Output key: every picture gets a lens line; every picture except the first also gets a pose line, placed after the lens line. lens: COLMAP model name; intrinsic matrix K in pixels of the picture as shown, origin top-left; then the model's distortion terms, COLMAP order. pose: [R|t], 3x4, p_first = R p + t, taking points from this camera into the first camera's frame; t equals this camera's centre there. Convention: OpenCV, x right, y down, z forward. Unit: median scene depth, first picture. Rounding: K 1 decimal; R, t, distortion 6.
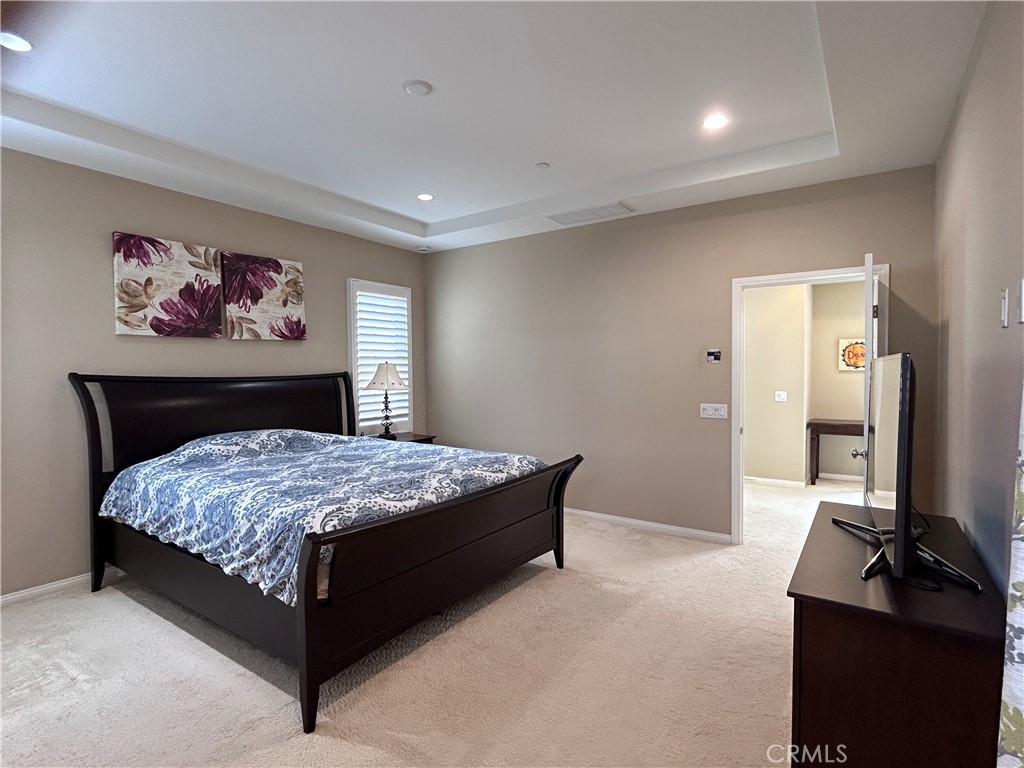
lens RADIAL K [[511.7, 0, 512.0], [0, 511.7, 384.0], [0, 0, 1]] dist [-0.001981, -0.000141]
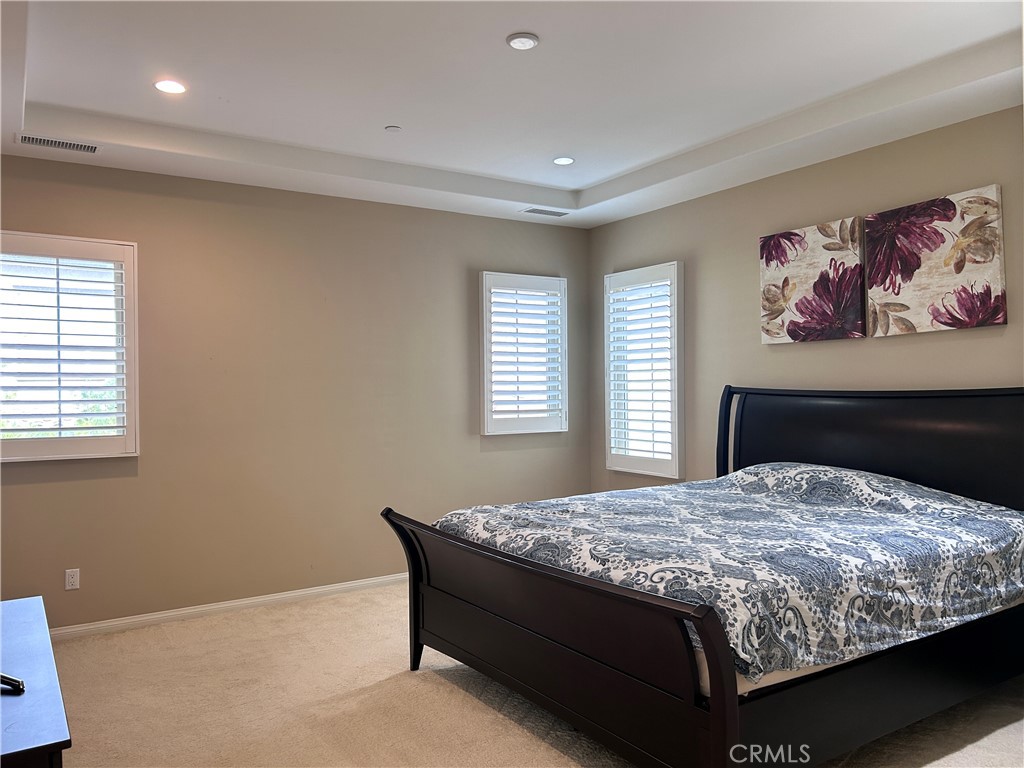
lens RADIAL K [[779.2, 0, 512.0], [0, 779.2, 384.0], [0, 0, 1]] dist [0.036764, -0.004866]
pose [[-0.368989, 0.004113, -0.929425, 0.661524], [-0.013152, 0.999867, 0.009646, -0.027830], [0.929341, 0.015783, -0.368885, 0.965661]]
